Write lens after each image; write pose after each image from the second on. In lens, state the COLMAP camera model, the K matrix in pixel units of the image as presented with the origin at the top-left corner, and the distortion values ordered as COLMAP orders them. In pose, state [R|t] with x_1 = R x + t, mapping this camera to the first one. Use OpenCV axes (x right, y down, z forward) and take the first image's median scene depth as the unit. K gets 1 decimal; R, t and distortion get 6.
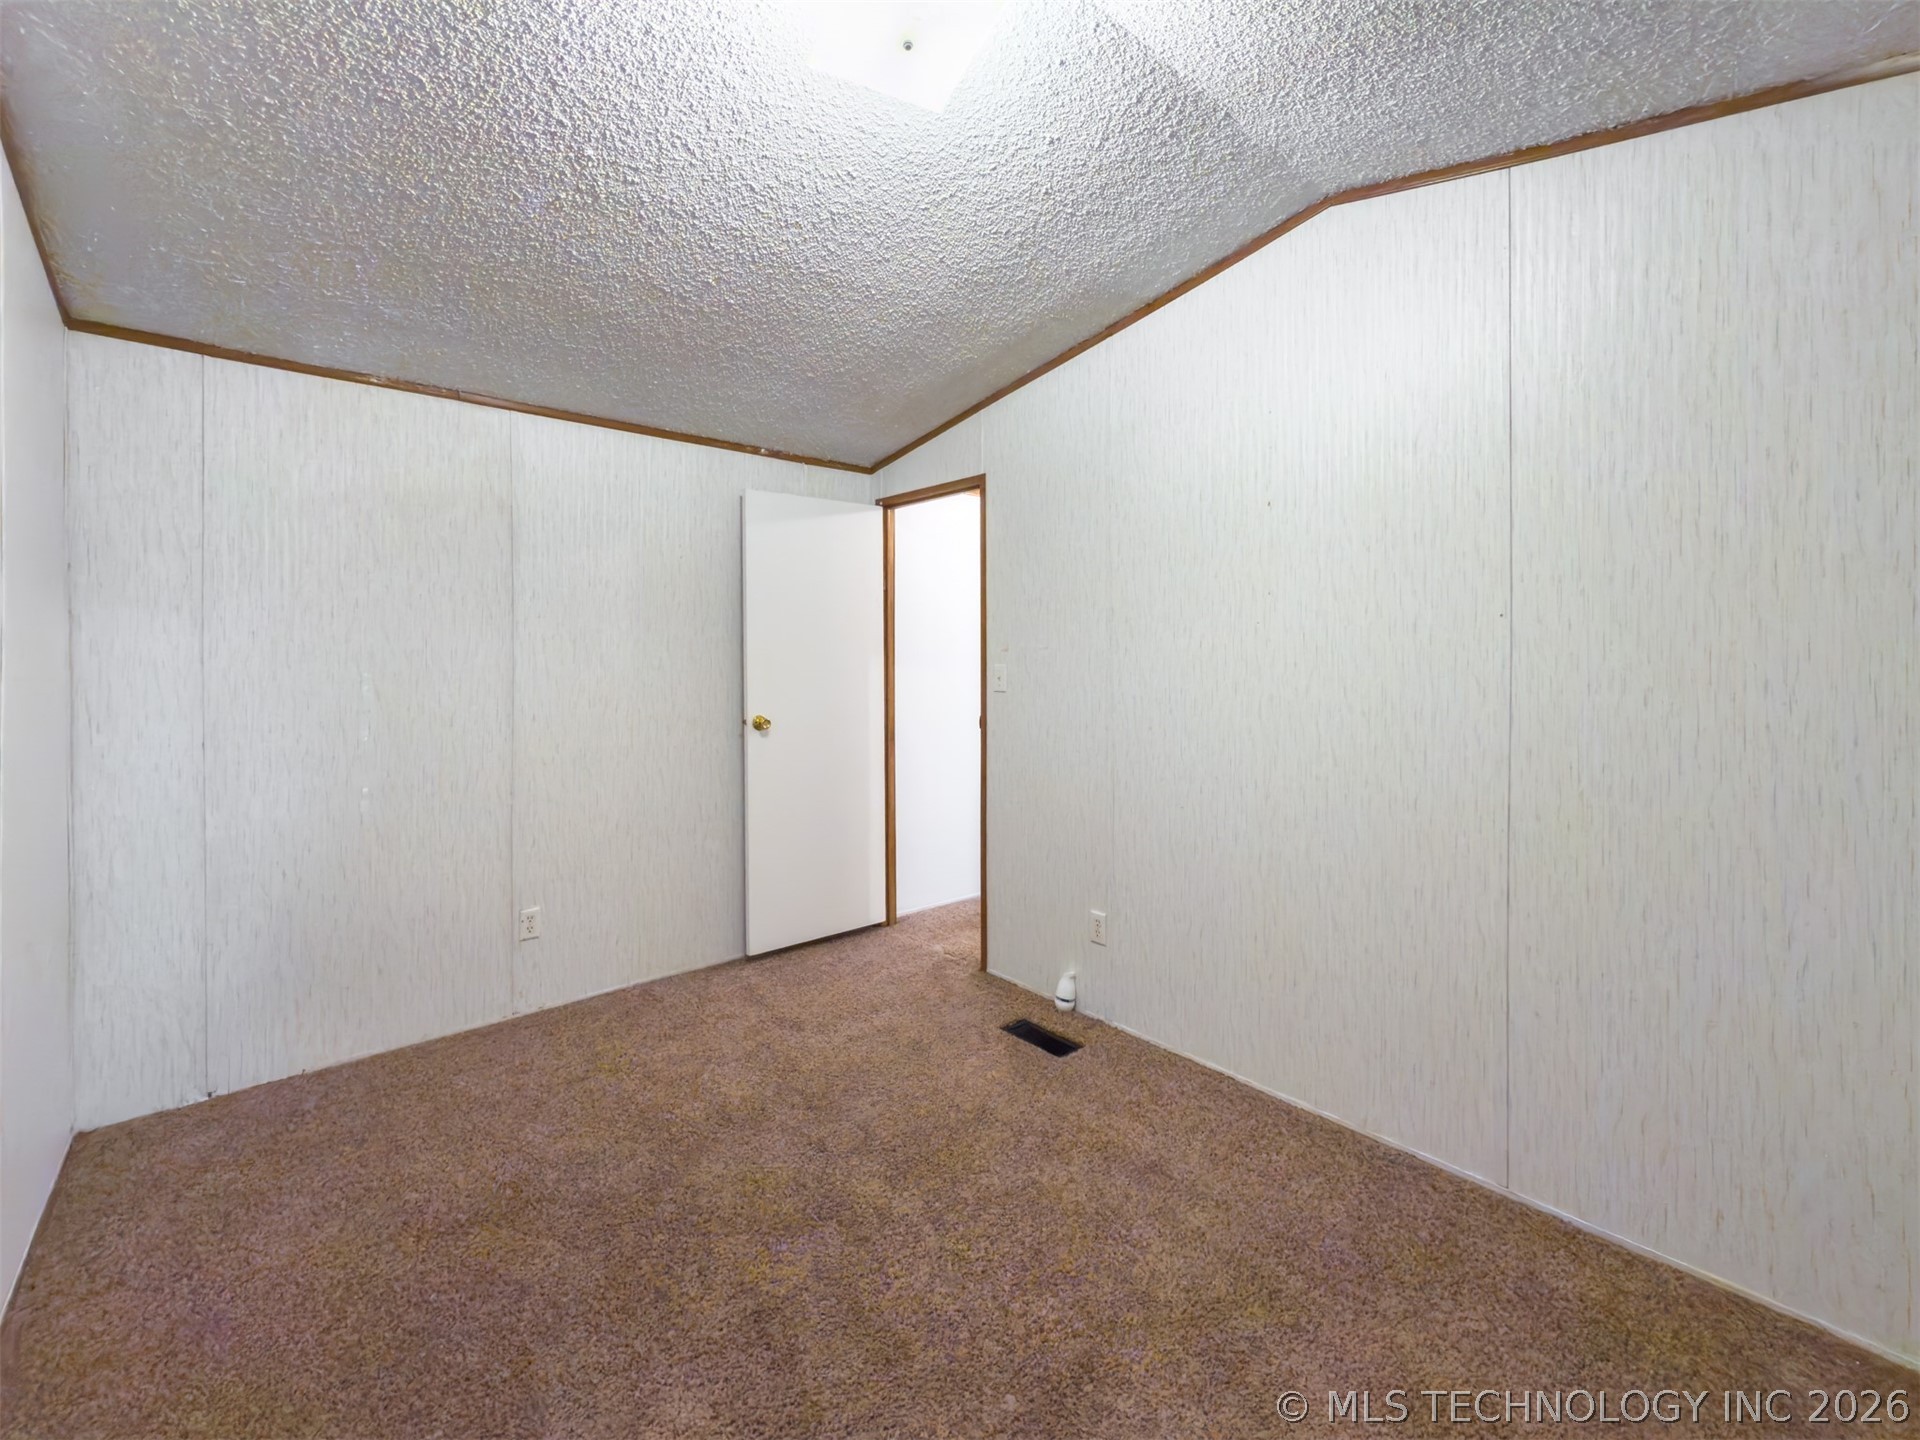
lens RADIAL K [[763.6, 0, 957.0], [0, 763.6, 676.9], [0, 0, 1]] dist [0.000172, 0.000058]
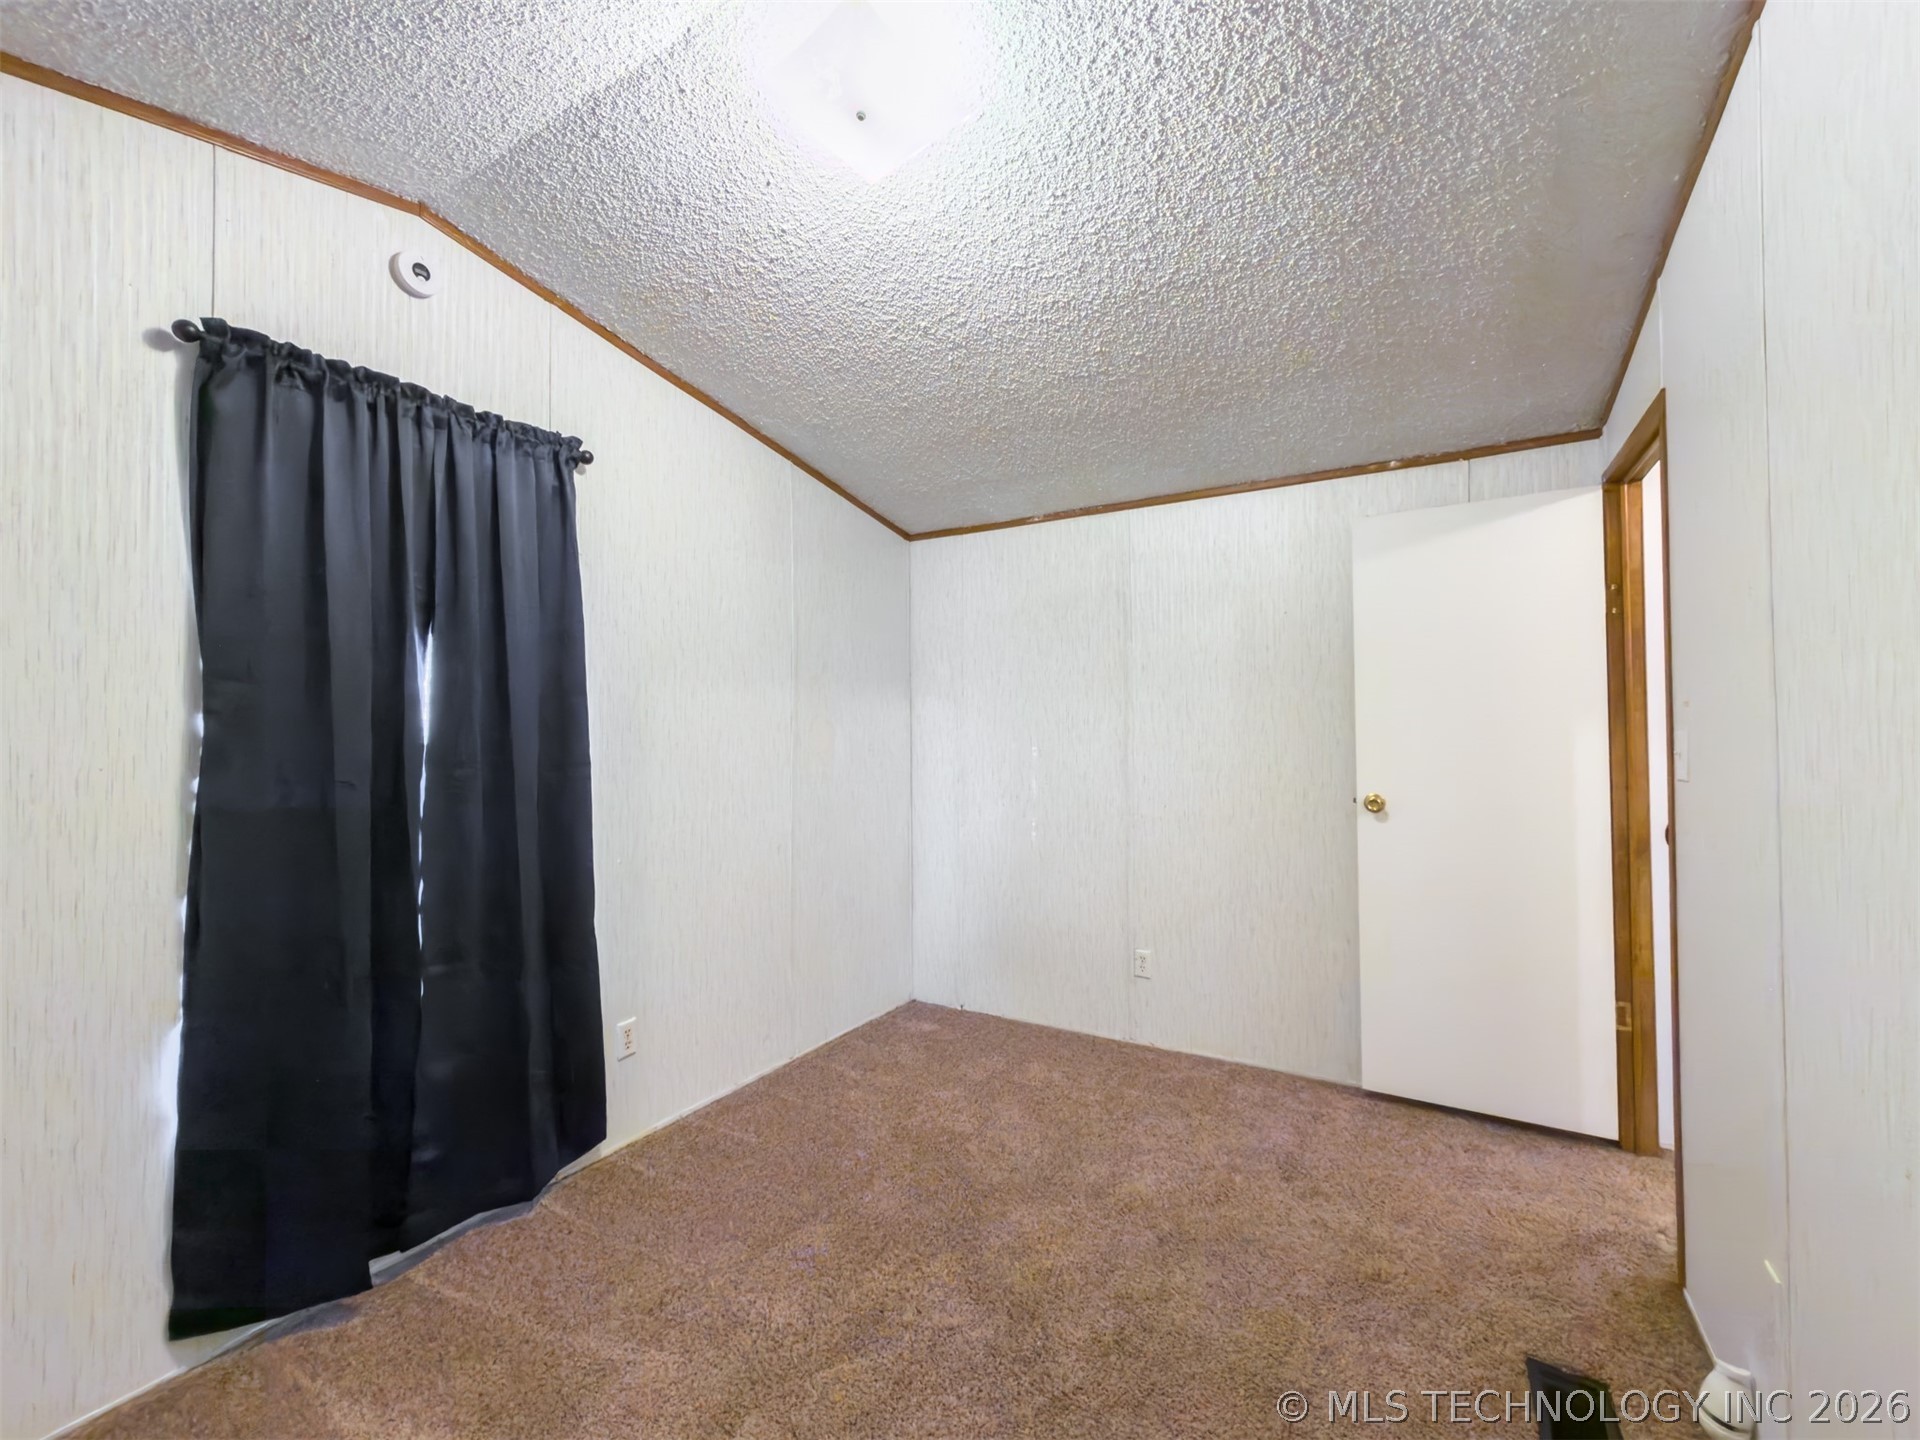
lens RADIAL K [[782.8, 0, 950.8], [0, 782.8, 729.2], [0, 0, 1]] dist [-0.000940, -0.000075]
pose [[0.345903, -0.002200, -0.938268, 0.423252], [-0.016933, 0.999820, -0.008587, -0.003699], [0.938118, 0.018858, 0.345803, 0.343491]]
